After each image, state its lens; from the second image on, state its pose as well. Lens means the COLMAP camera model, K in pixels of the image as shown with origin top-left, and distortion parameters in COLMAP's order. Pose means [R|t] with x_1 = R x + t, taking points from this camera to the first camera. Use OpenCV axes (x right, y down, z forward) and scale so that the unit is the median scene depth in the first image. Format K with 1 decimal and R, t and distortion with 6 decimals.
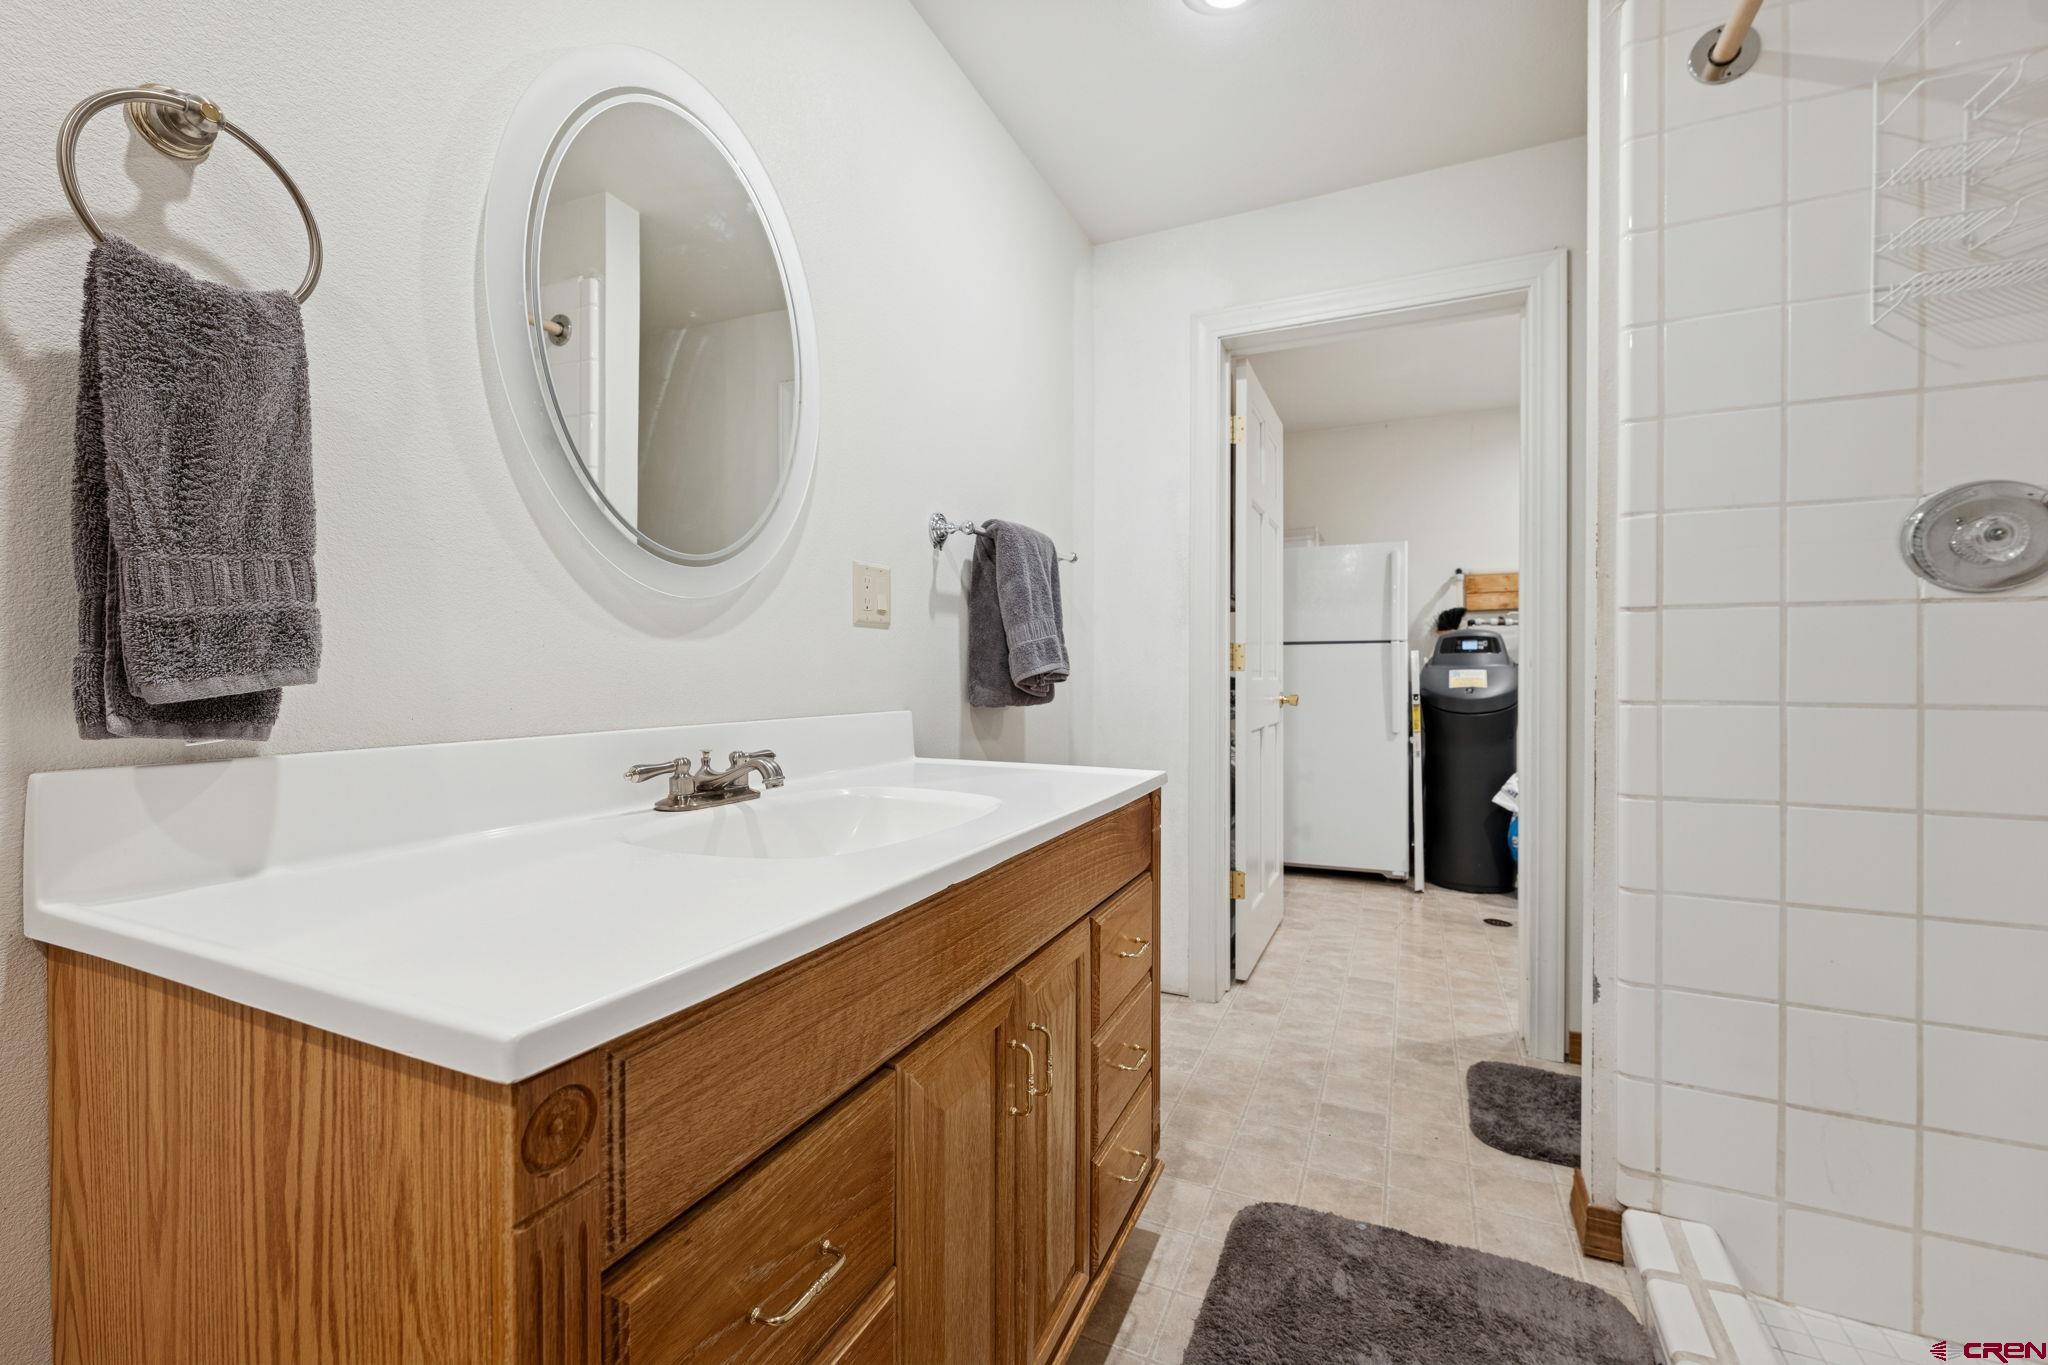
lens RADIAL K [[842.4, 0, 1026.0], [0, 842.4, 680.5], [0, 0, 1]] dist [-0.000064, 0.000551]
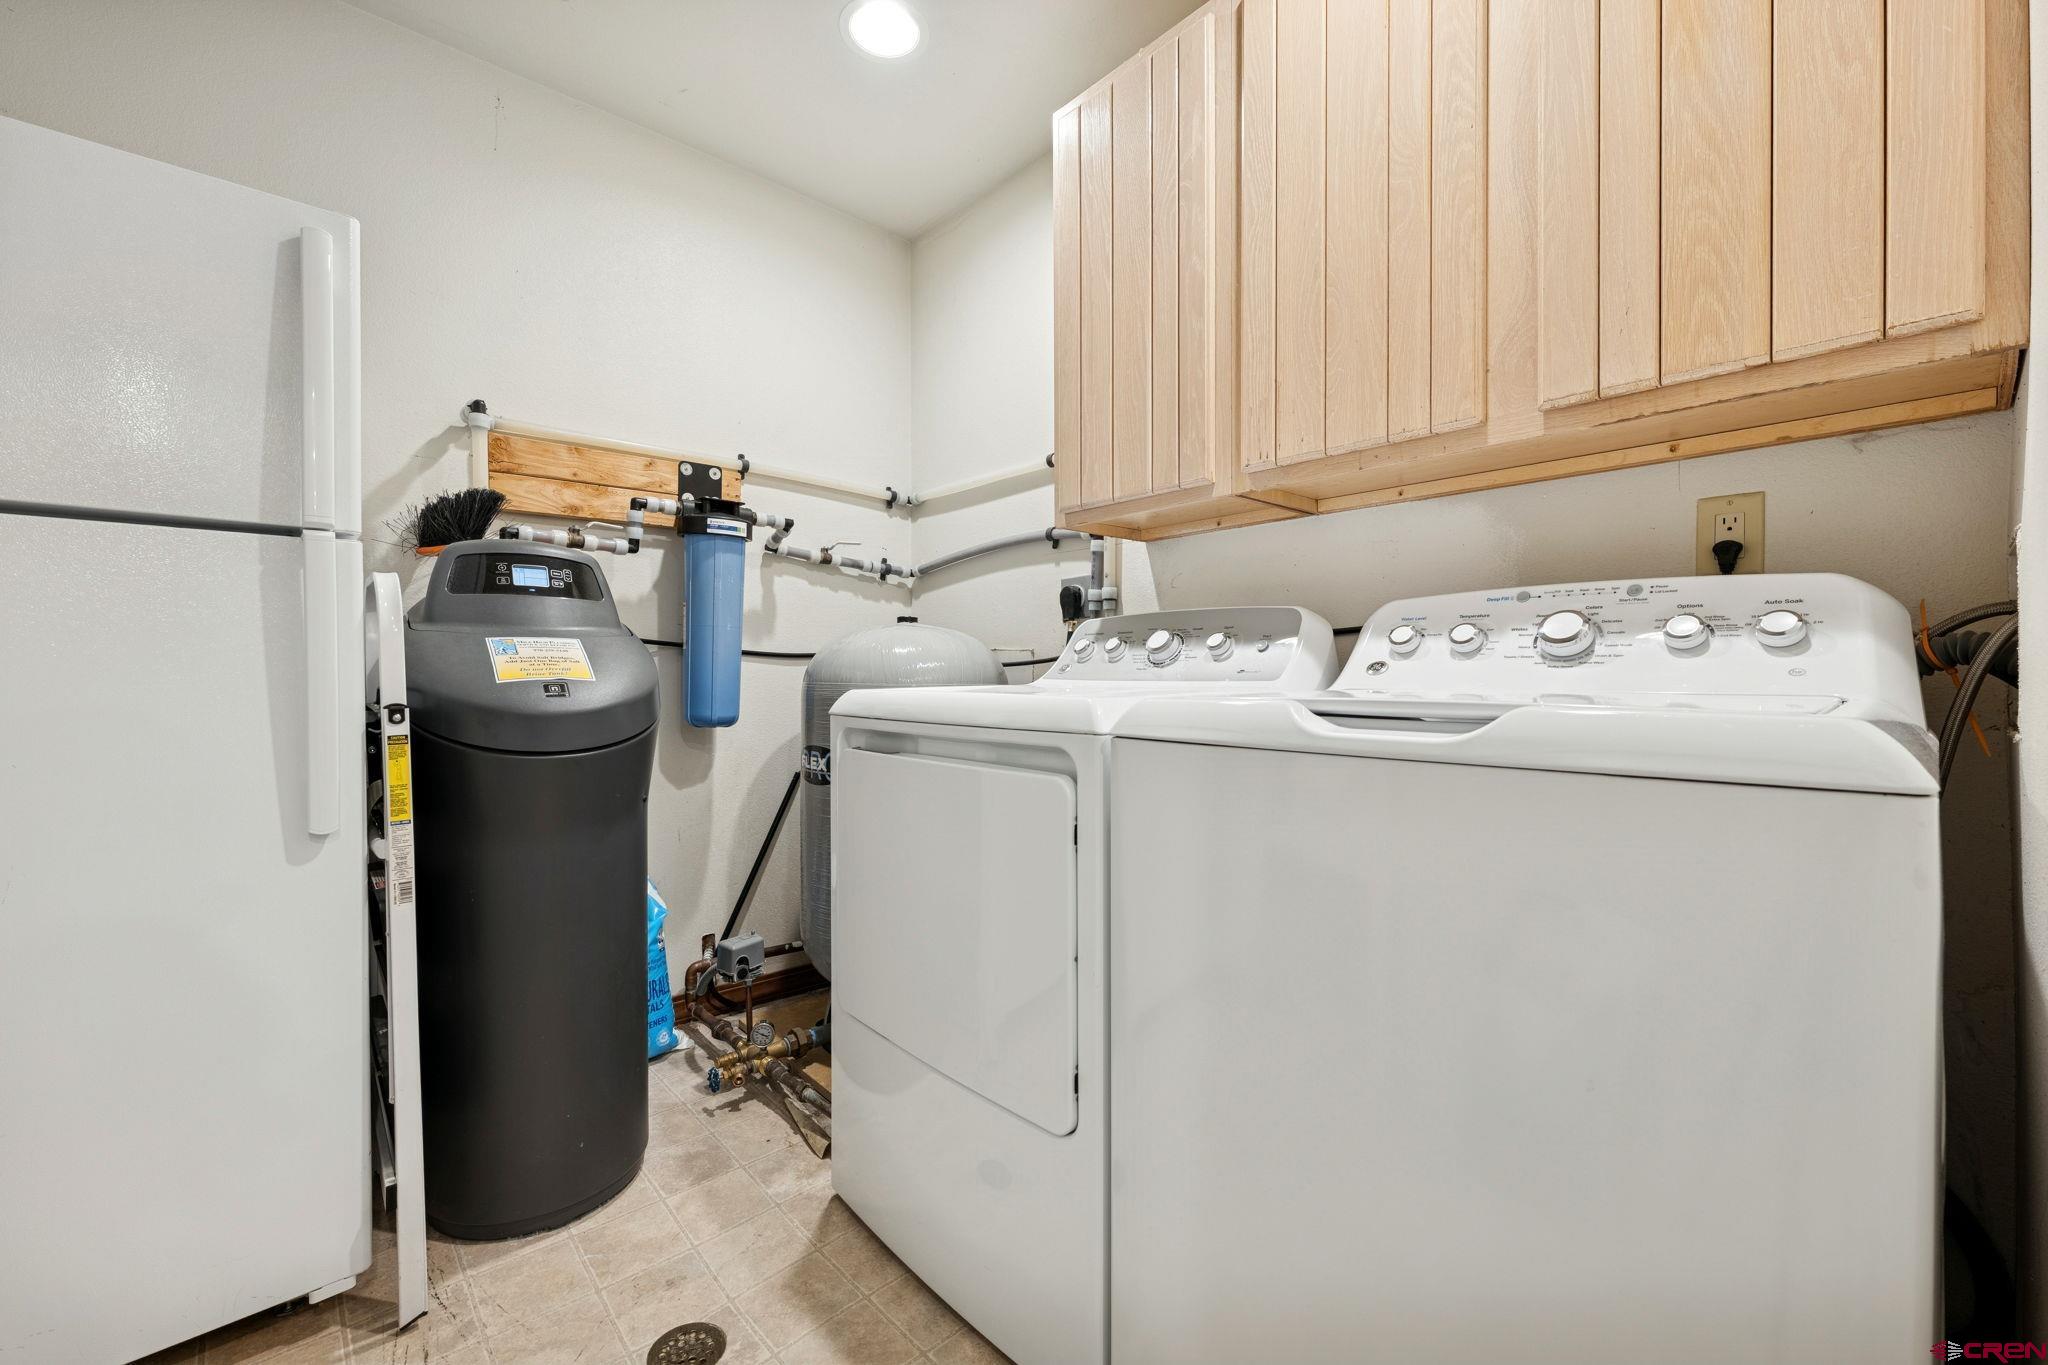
lens RADIAL K [[842.4, 0, 1027.5], [0, 842.4, 674.1], [0, 0, 1]] dist [-0.000064, 0.000551]
pose [[0.405531, -0.014578, 0.913965, 0.254774], [0.011891, 0.999872, 0.010673, 0.003014], [-0.914004, 0.006539, 0.405653, 0.619883]]
